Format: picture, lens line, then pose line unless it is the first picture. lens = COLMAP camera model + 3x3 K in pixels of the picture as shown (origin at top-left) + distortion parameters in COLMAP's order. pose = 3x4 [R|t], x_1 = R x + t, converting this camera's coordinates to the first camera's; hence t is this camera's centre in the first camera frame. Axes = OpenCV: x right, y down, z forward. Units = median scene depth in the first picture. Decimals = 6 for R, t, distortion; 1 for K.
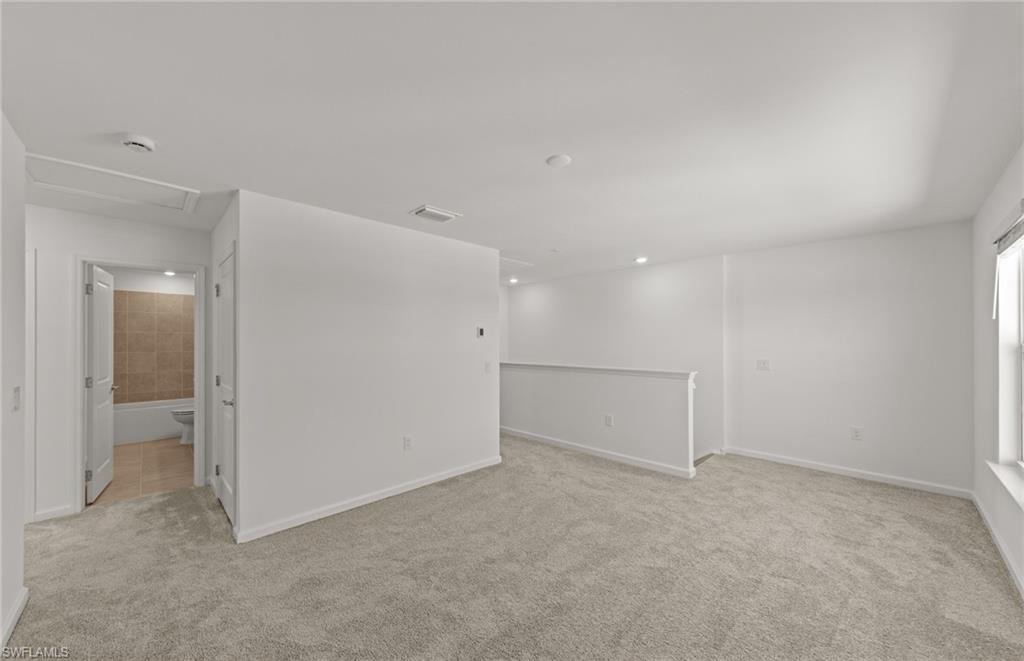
lens RADIAL K [[377.0, 0, 516.3], [0, 377.0, 334.5], [0, 0, 1]] dist [0.002158, 0.000166]
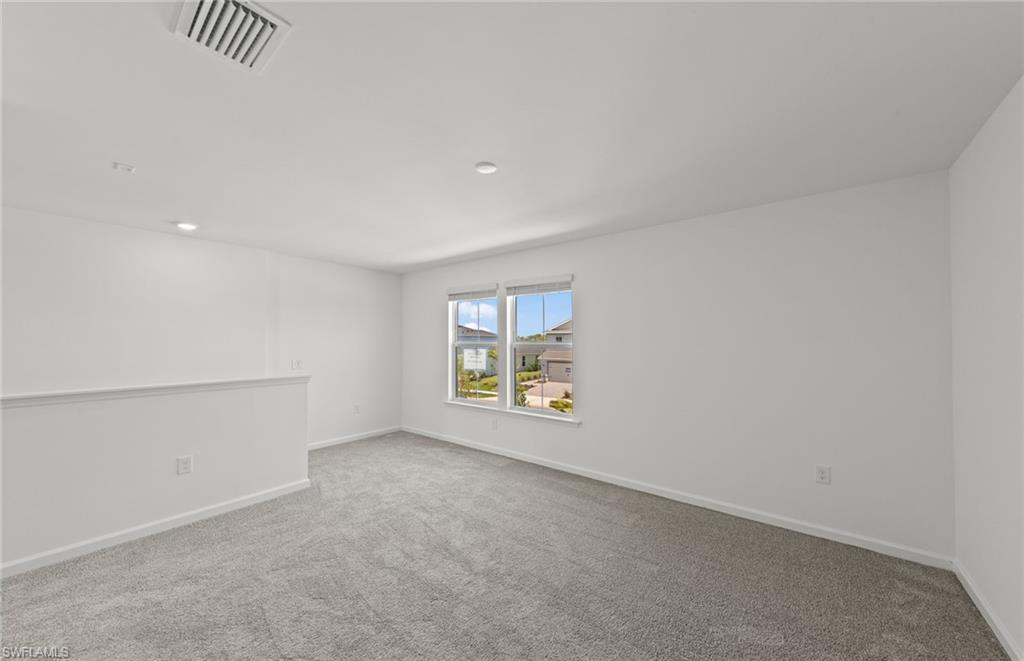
lens RADIAL K [[377.0, 0, 507.3], [0, 377.0, 337.3], [0, 0, 1]] dist [0.002158, 0.000166]
pose [[-0.084190, 0.003316, 0.996444, -0.668282], [0.002822, 0.999991, -0.003089, 0.021423], [-0.996446, 0.002552, -0.084198, 0.779478]]
